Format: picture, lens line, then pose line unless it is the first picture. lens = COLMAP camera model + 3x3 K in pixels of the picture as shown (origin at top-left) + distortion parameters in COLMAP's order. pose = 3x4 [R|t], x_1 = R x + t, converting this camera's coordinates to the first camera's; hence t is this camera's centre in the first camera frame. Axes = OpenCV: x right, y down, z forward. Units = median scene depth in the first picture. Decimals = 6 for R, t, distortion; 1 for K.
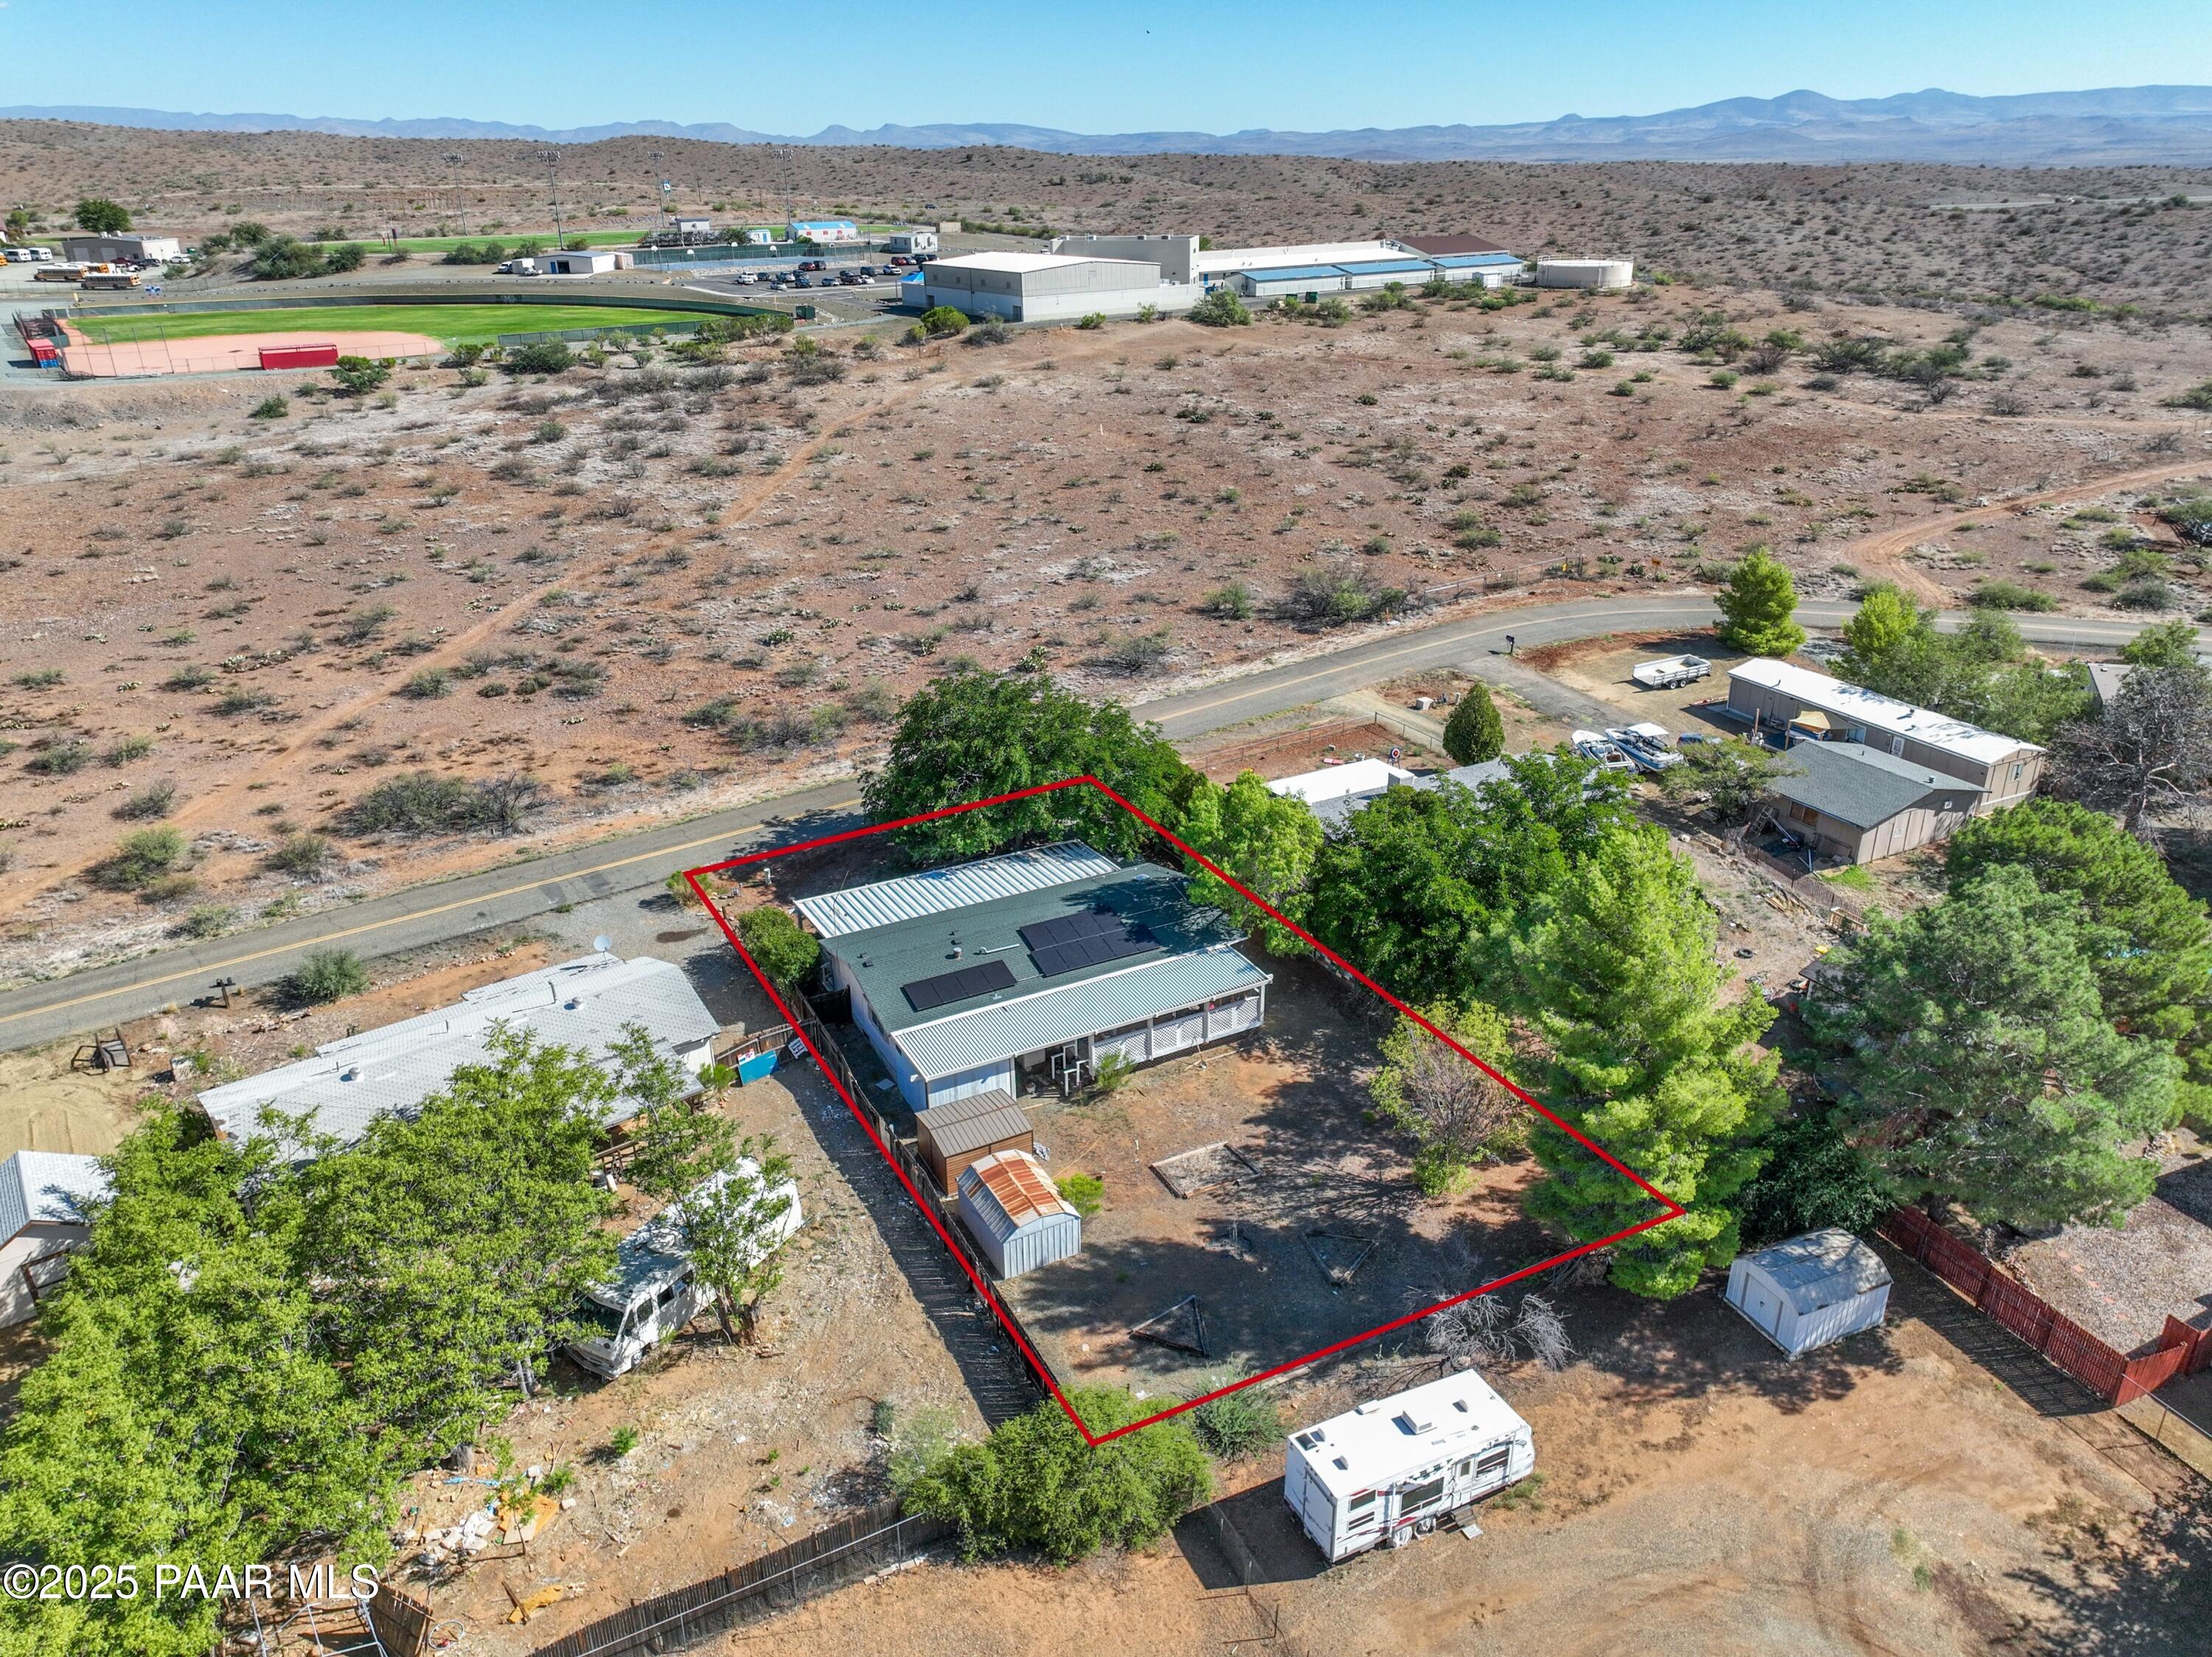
lens RADIAL K [[1548.7, 0, 1106.0], [0, 1548.7, 828.5], [0, 0, 1]] dist [-0.005760, 0.022402]
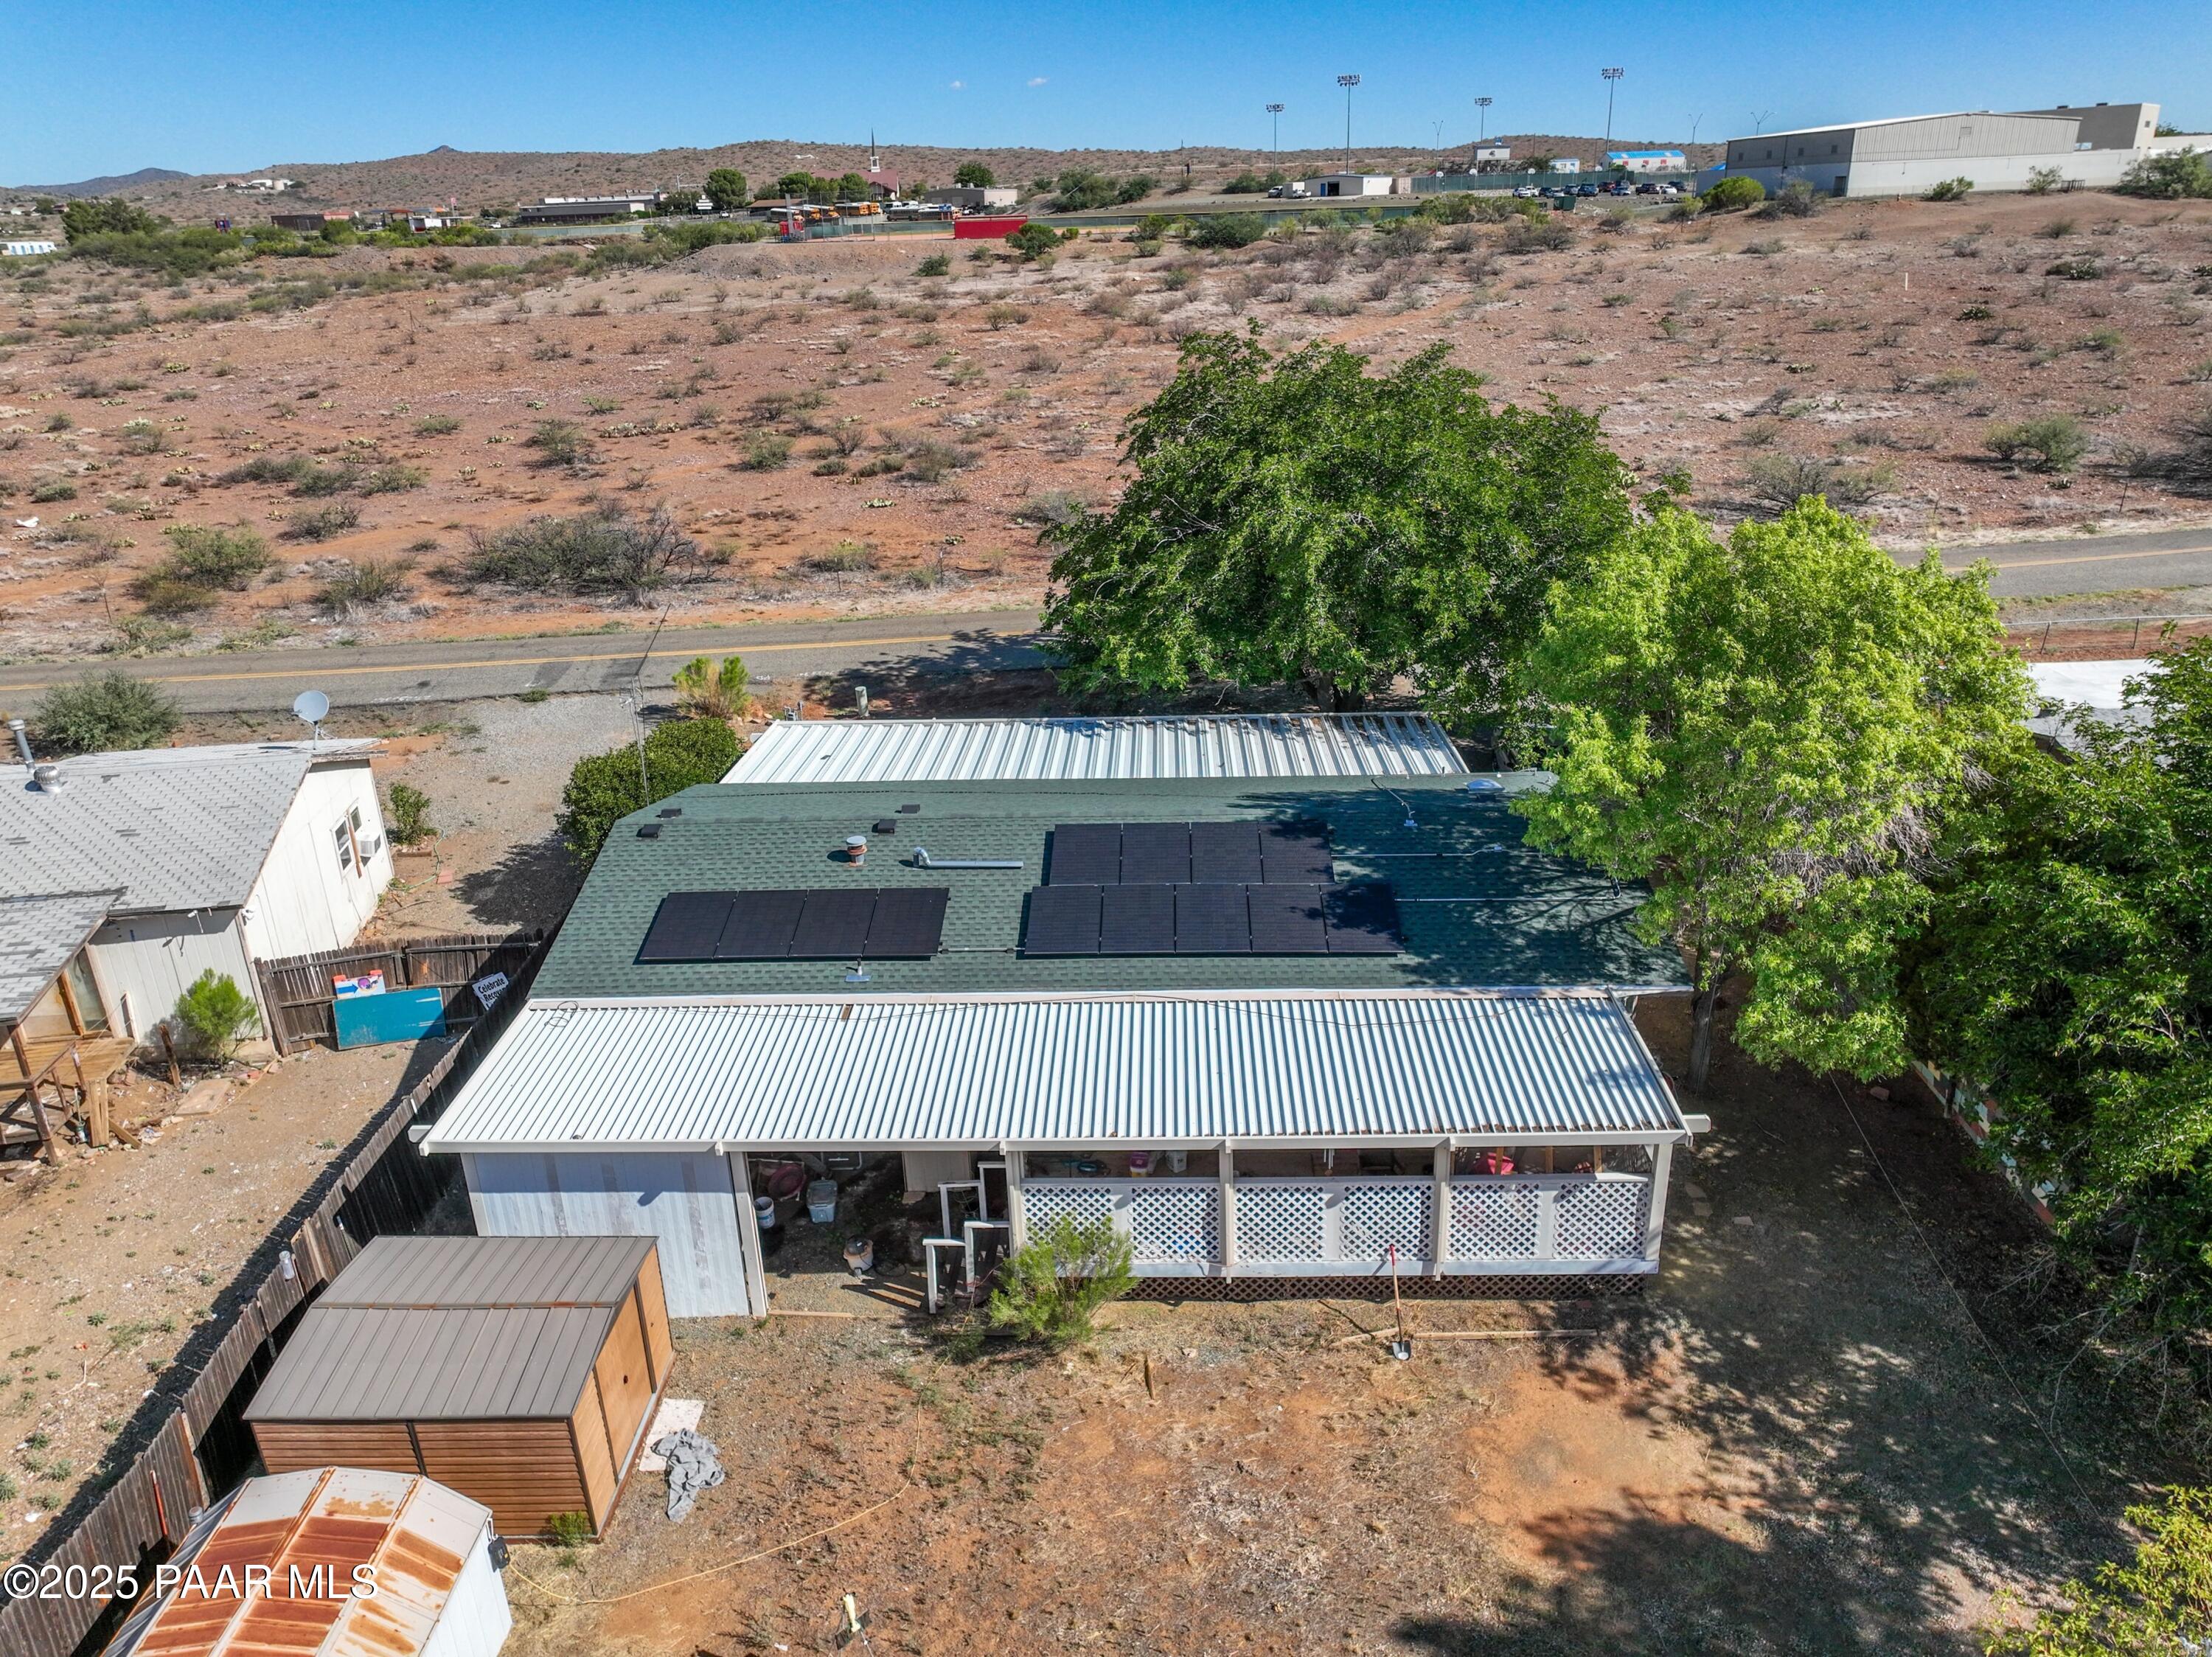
lens RADIAL K [[1548.7, 0, 1106.0], [0, 1548.7, 828.5], [0, 0, 1]] dist [-0.005760, 0.022402]
pose [[0.867064, 0.172442, -0.467401, 0.133310], [-0.180887, 0.983129, 0.027155, 0.052463], [0.464198, 0.061001, 0.883628, 0.673244]]
